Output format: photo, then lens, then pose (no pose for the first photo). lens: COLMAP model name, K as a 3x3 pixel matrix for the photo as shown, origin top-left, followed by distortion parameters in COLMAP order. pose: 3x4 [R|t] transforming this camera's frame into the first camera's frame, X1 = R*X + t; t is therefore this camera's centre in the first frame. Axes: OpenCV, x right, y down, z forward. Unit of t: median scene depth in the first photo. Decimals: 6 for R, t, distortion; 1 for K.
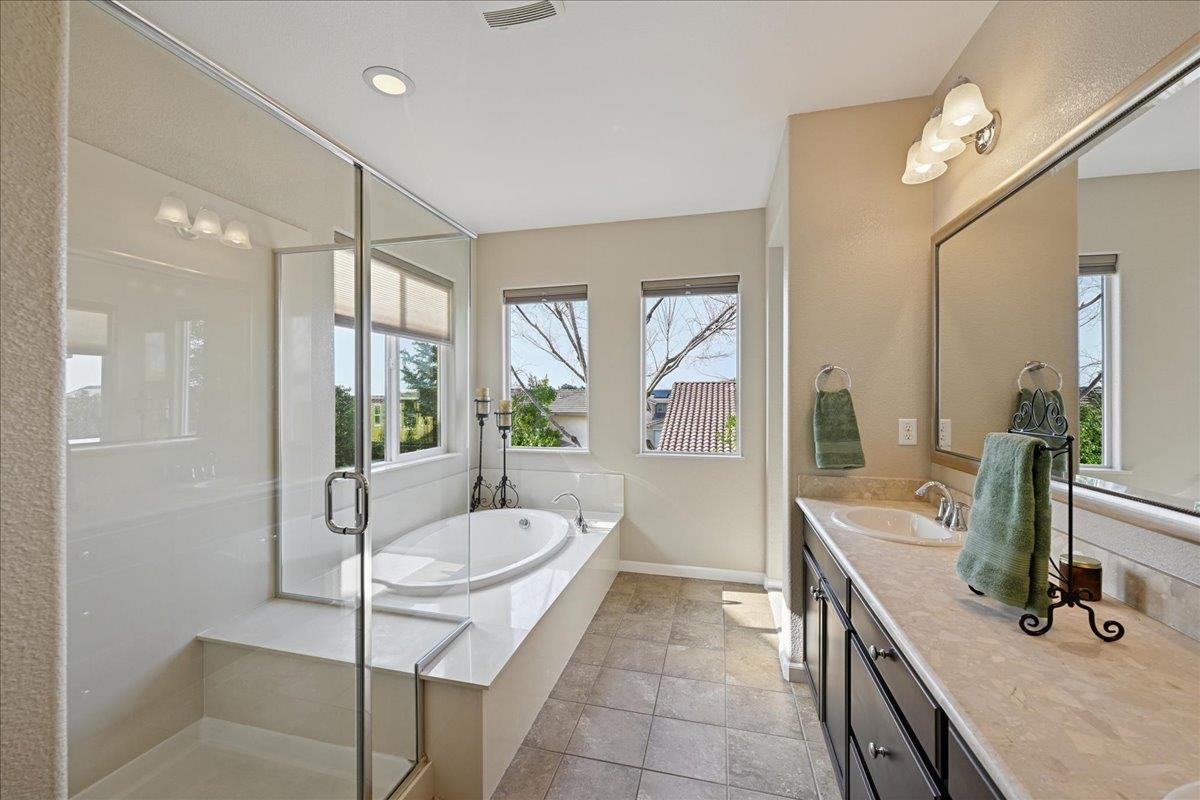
lens RADIAL K [[474.9, 0, 599.8], [0, 474.9, 398.4], [0, 0, 1]] dist [0.002281, 0.000073]
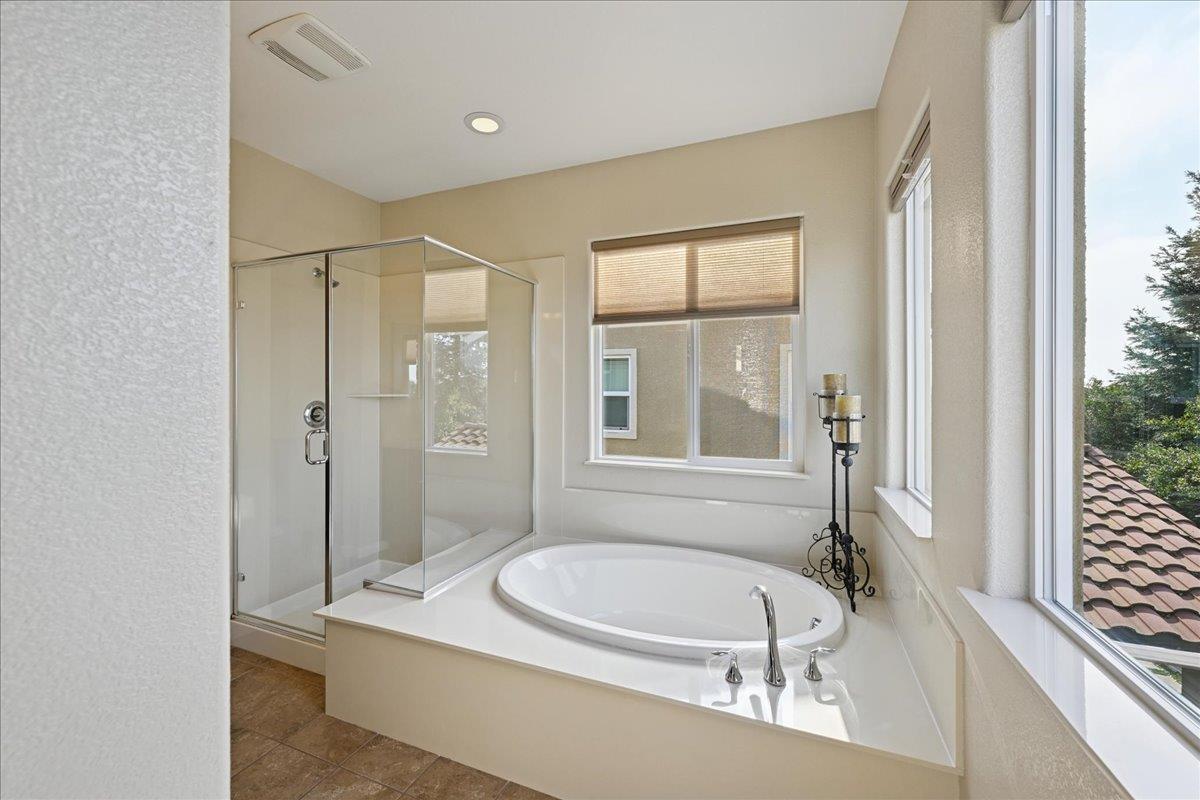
lens RADIAL K [[474.9, 0, 597.4], [0, 474.9, 394.4], [0, 0, 1]] dist [0.002281, 0.000073]
pose [[-0.136349, 0.017103, -0.990513, 0.617946], [-0.001109, 0.999848, 0.017417, -0.012153], [0.990660, 0.003473, -0.136310, 1.290750]]
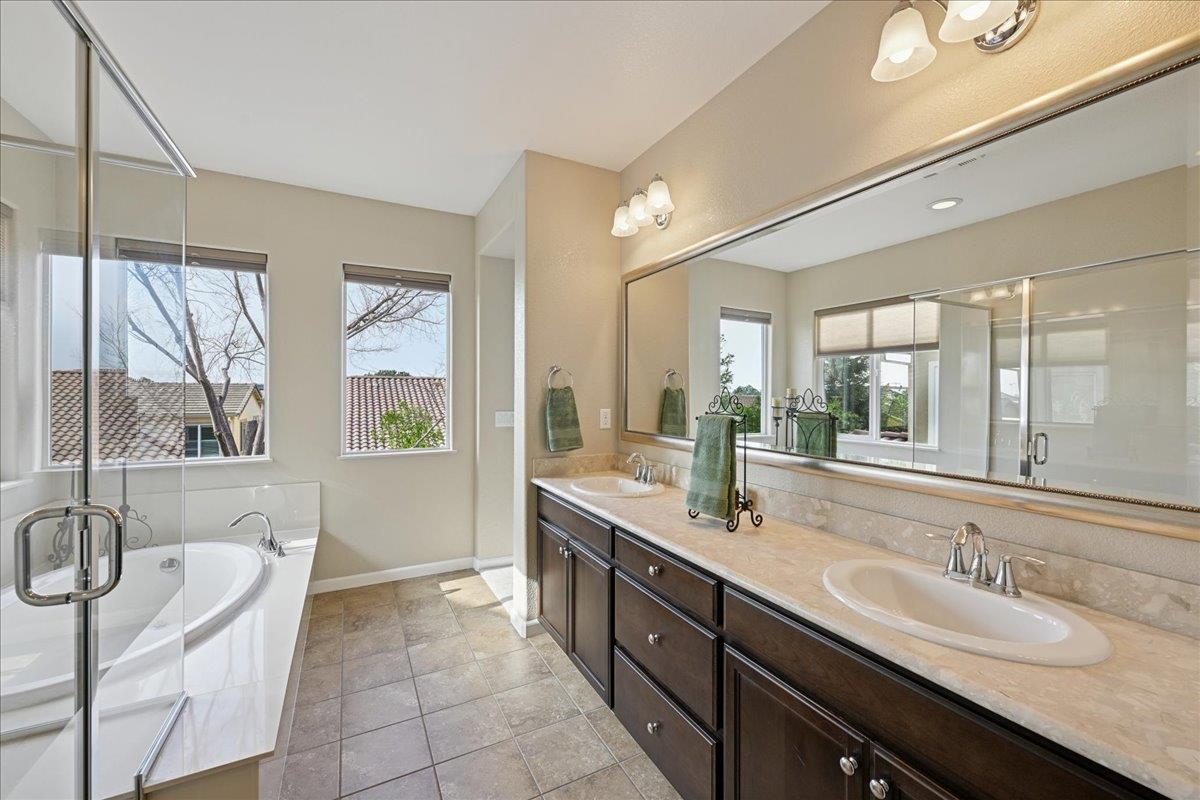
lens RADIAL K [[474.9, 0, 597.5], [0, 474.9, 394.4], [0, 0, 1]] dist [0.002281, 0.000073]
pose [[0.743819, -0.000250, 0.668381, -0.246772], [0.000393, 1.000000, -0.000063, 0.001604], [-0.668381, 0.000310, 0.743819, 0.022470]]
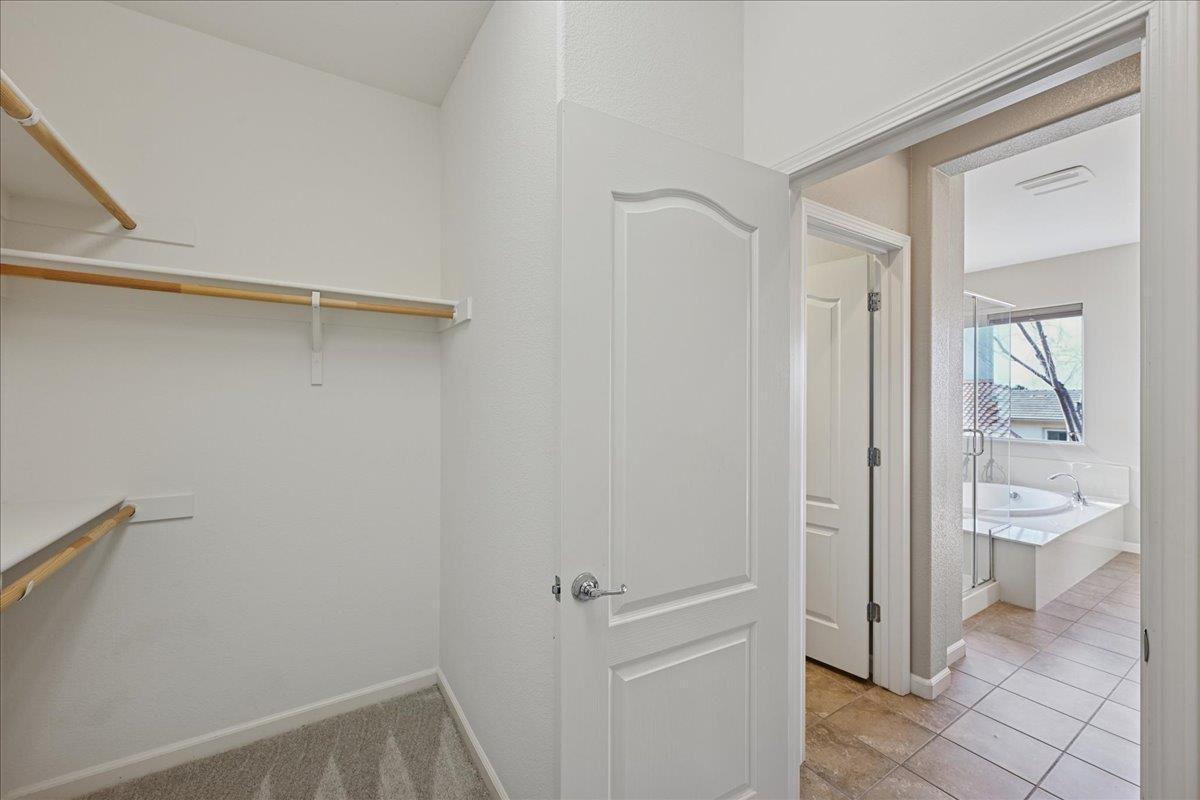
lens RADIAL K [[474.9, 0, 590.5], [0, 474.9, 403.9], [0, 0, 1]] dist [0.002281, 0.000073]
pose [[0.722750, 0.002558, -0.691105, -0.151324], [0.000214, 0.999992, 0.003924, 0.010994], [0.691109, -0.002984, 0.722744, -1.150180]]
